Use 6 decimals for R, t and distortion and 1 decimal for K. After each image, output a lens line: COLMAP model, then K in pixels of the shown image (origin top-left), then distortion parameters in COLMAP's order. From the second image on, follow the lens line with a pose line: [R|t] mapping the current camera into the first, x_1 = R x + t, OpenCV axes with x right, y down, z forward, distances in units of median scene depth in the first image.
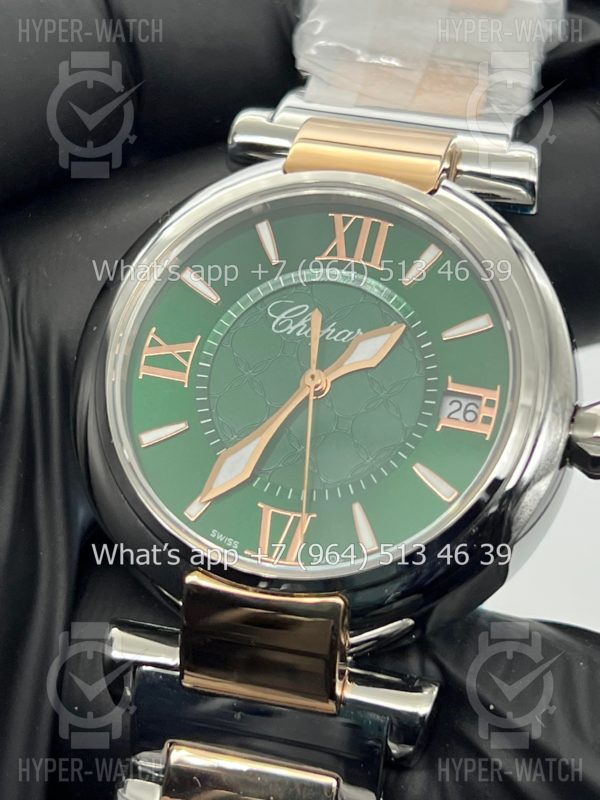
lens RADIAL K [[1925.9, 0, 300.1], [0, 1925.9, 399.5], [0, 0, 1]] dist [-0.005833, 0.000000]
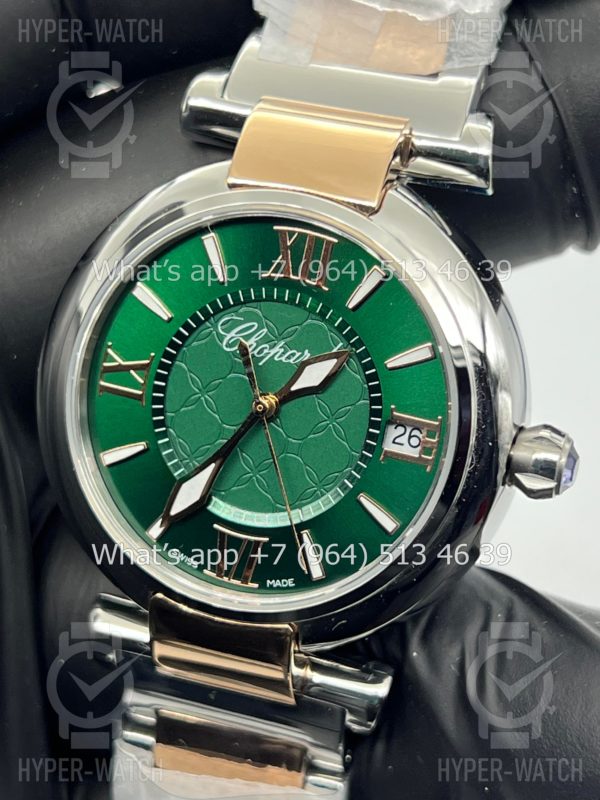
lens RADIAL K [[1925.9, 0, 294.5], [0, 1925.9, 423.0], [0, 0, 1]] dist [-0.005833, 0.000000]
pose [[0.994341, -0.015131, -0.105153, 0.130301], [0.053074, 0.928183, 0.368319, -0.374328], [0.092028, -0.371816, 0.923734, 0.047833]]
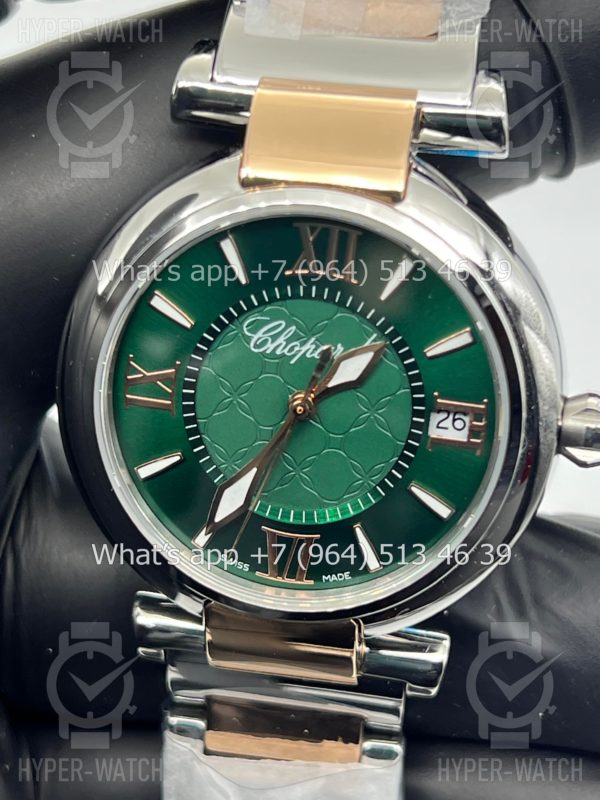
lens RADIAL K [[1925.9, 0, 302.8], [0, 1925.9, 400.3], [0, 0, 1]] dist [-0.005833, 0.000000]
pose [[0.992009, -0.126153, 0.001869, 0.006655], [0.107189, 0.850509, 0.514923, -0.521017], [-0.066548, -0.510608, 0.857234, 0.141103]]
